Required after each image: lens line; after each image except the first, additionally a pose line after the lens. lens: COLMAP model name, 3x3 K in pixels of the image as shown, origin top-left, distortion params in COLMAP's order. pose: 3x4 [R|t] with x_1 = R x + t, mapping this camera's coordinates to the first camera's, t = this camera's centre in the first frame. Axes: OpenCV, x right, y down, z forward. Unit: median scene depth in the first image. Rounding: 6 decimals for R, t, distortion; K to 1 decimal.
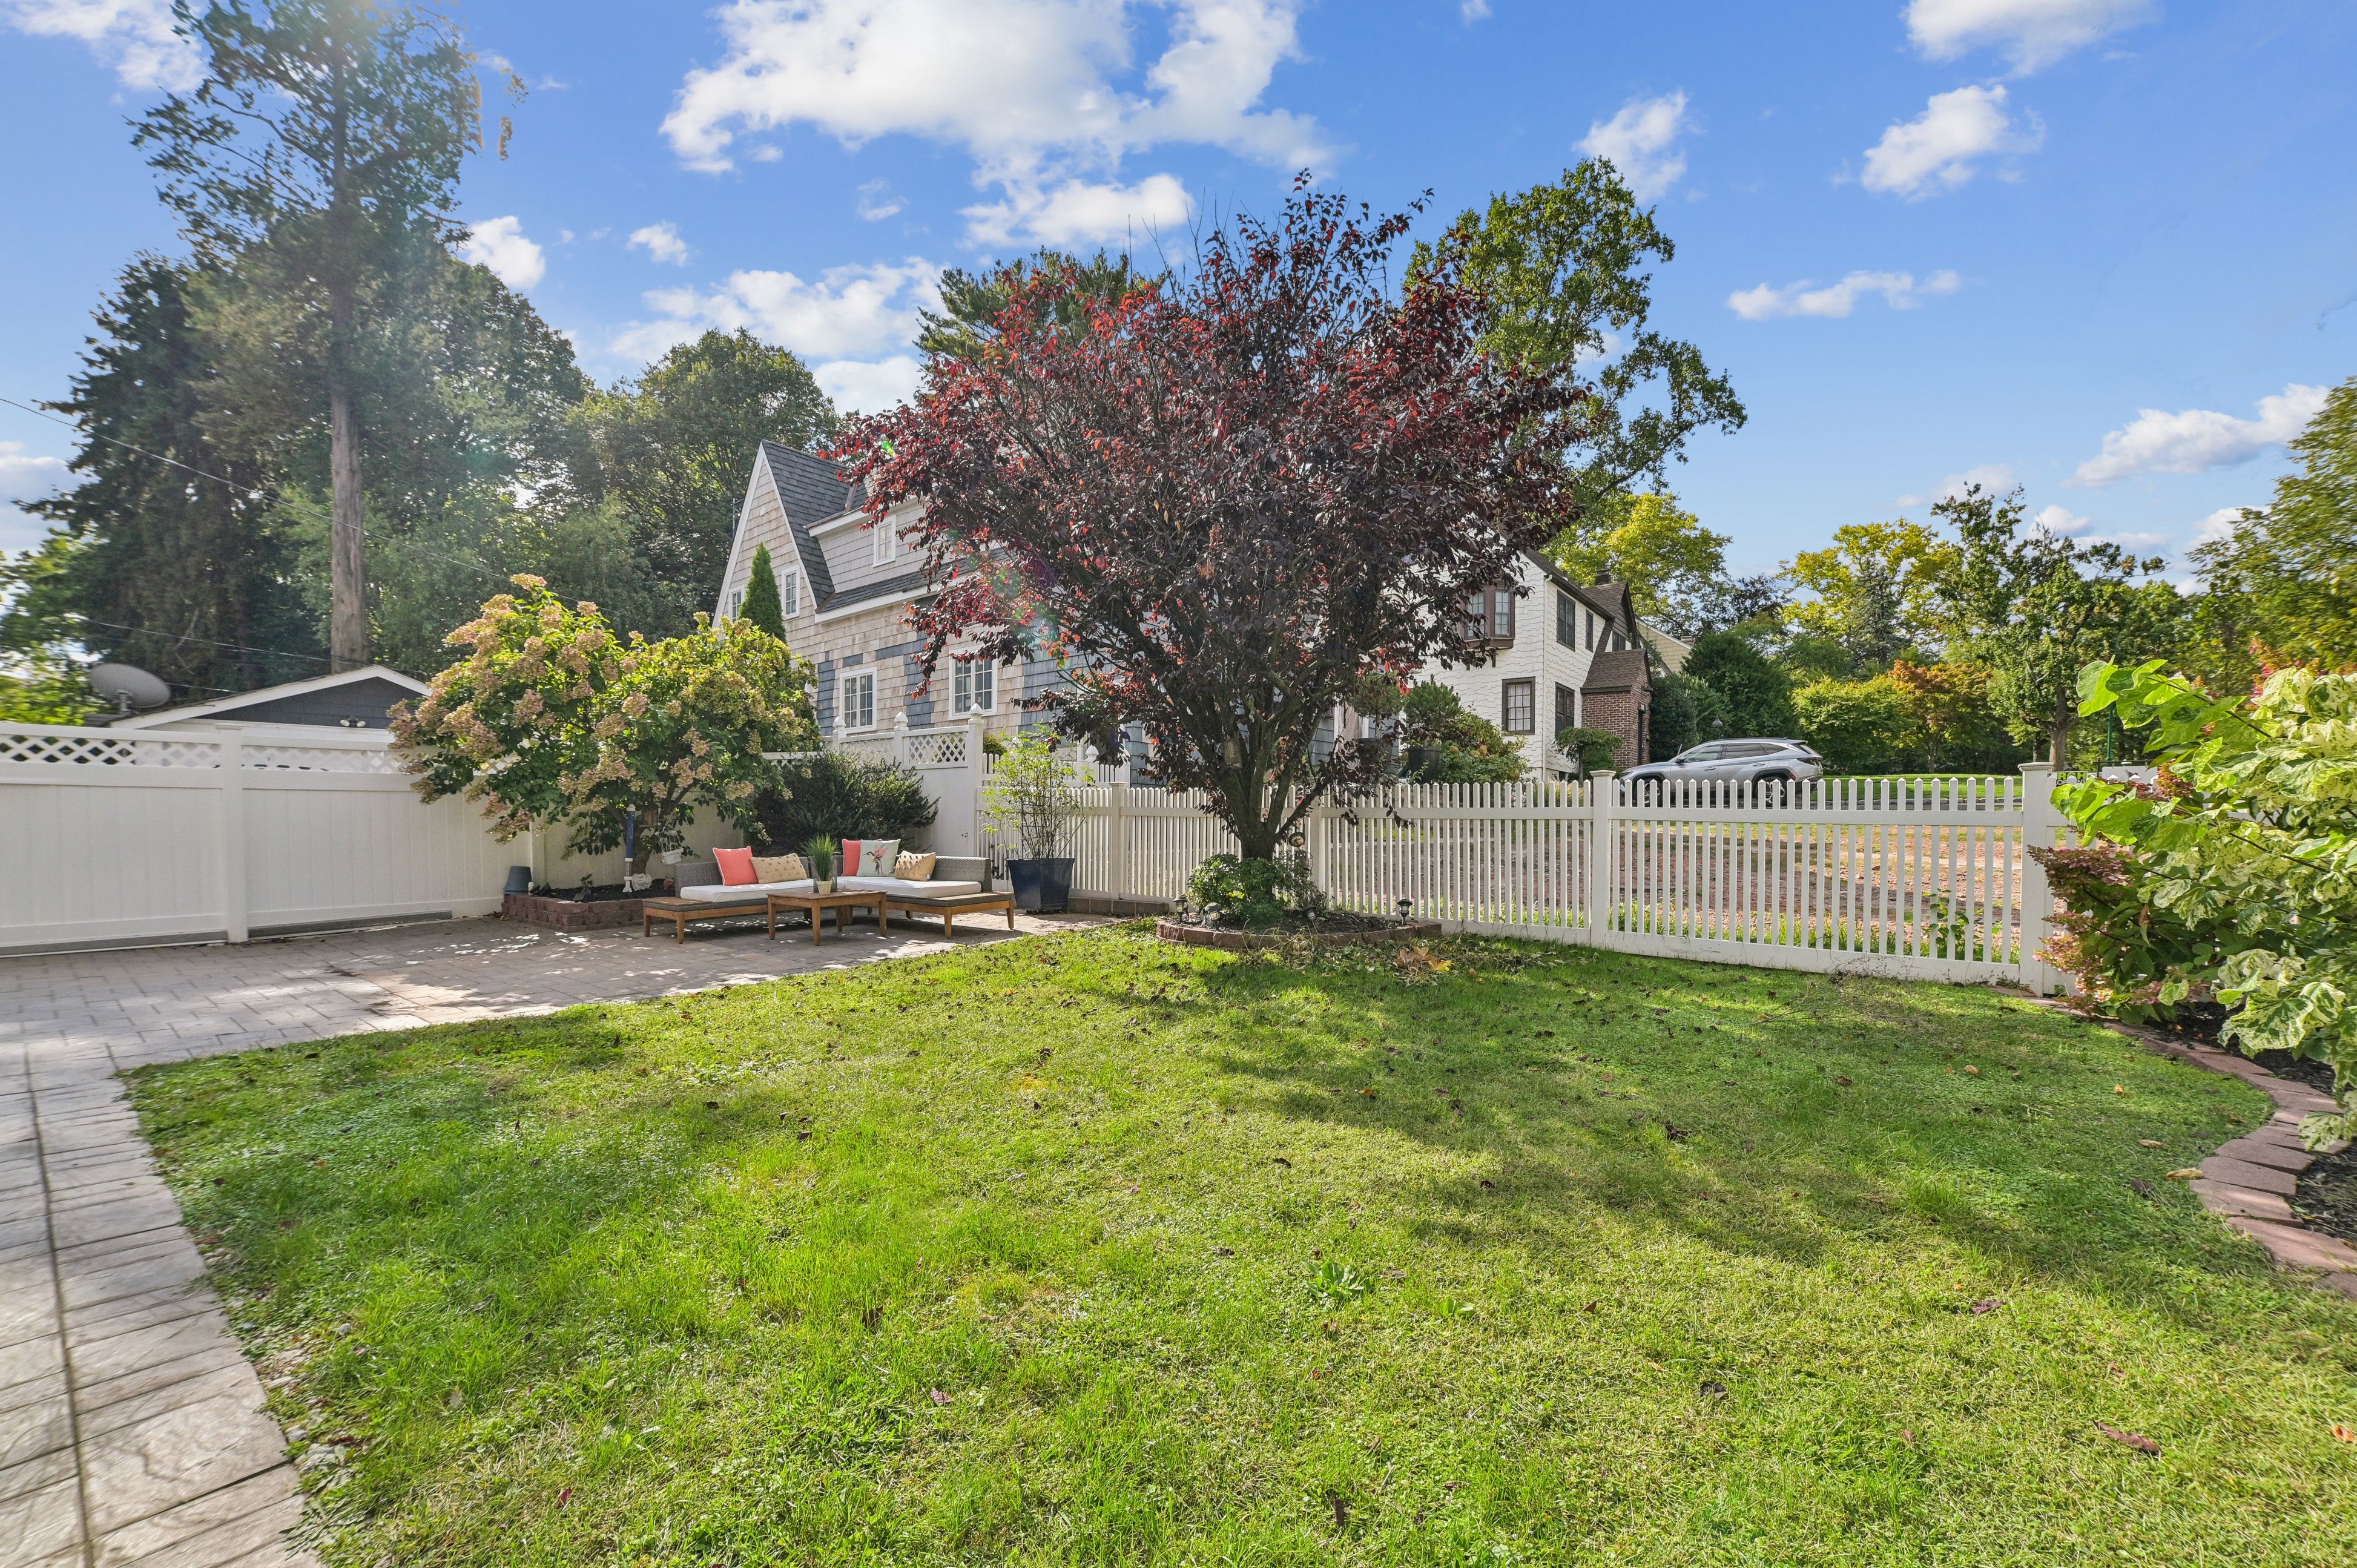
lens RADIAL K [[932.0, 0, 1189.2], [0, 932.0, 863.2], [0, 0, 1]] dist [-0.008702, -0.000029]
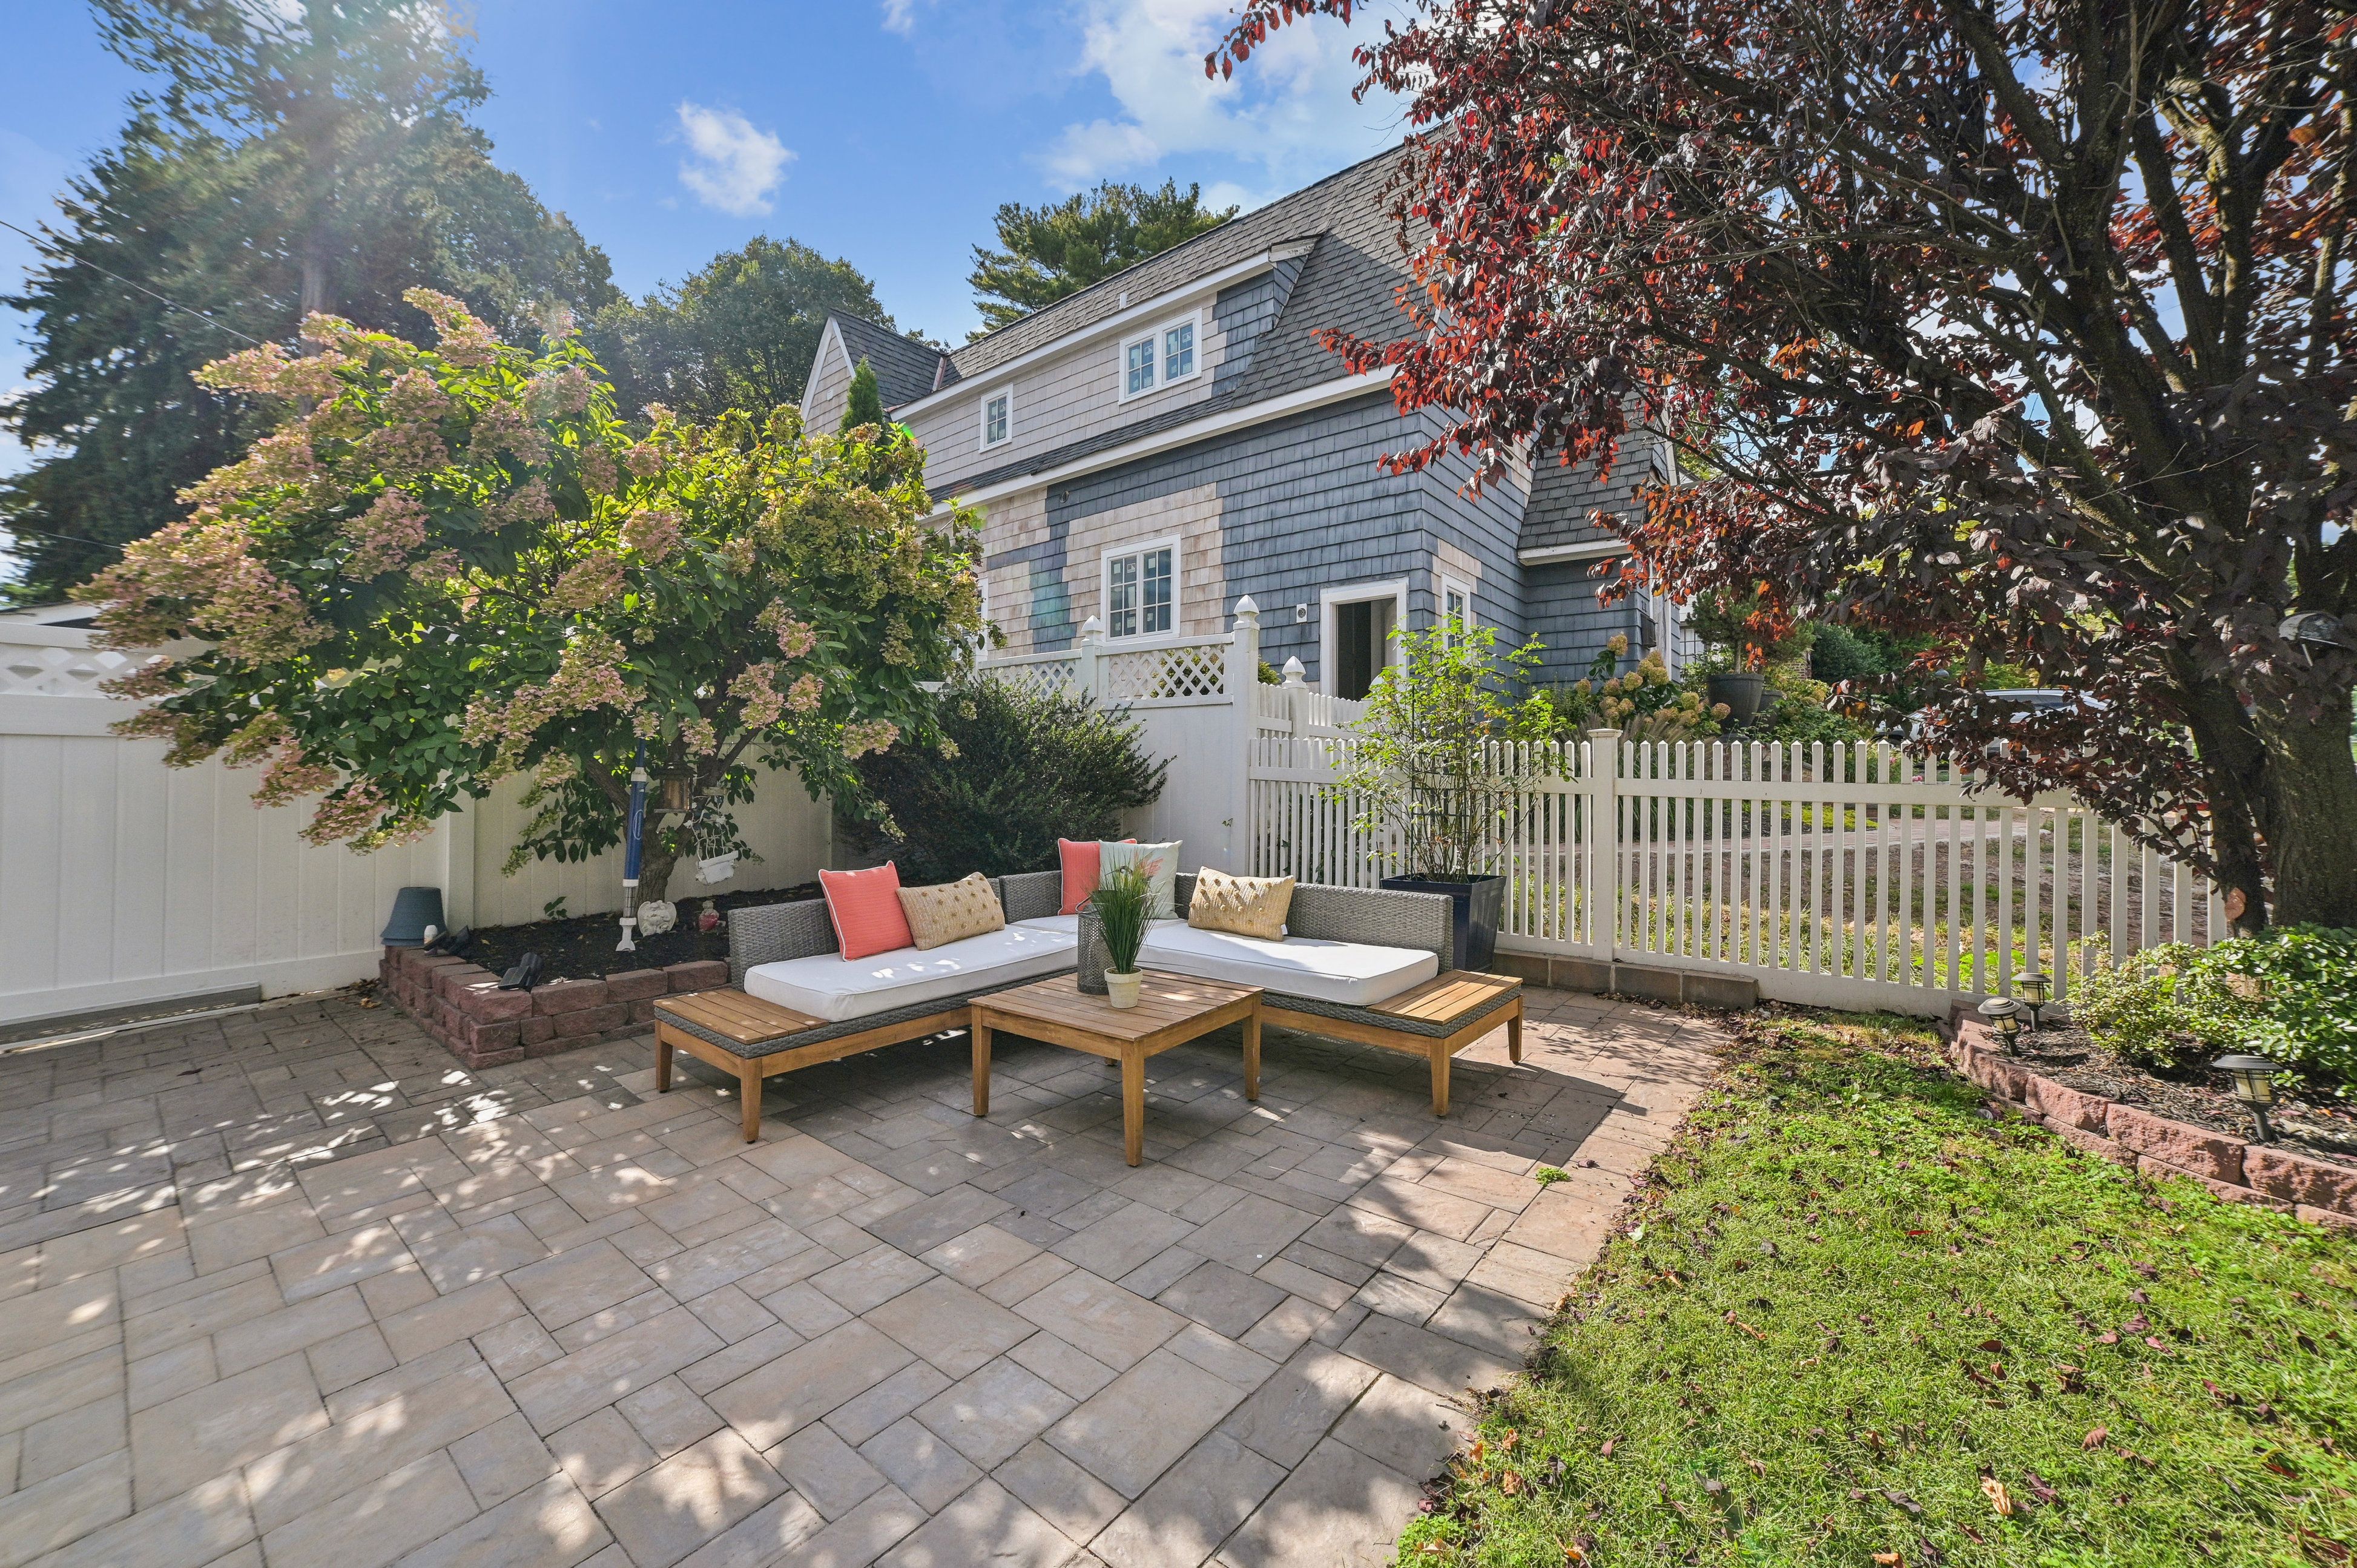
lens RADIAL K [[902.6, 0, 1186.3], [0, 902.6, 779.5], [0, 0, 1]] dist [-0.000950, 0.000166]
pose [[0.999915, 0.004586, -0.012177, -0.292993], [-0.005137, 0.998946, -0.045607, -0.035217], [0.011955, 0.045666, 0.998885, 0.504945]]
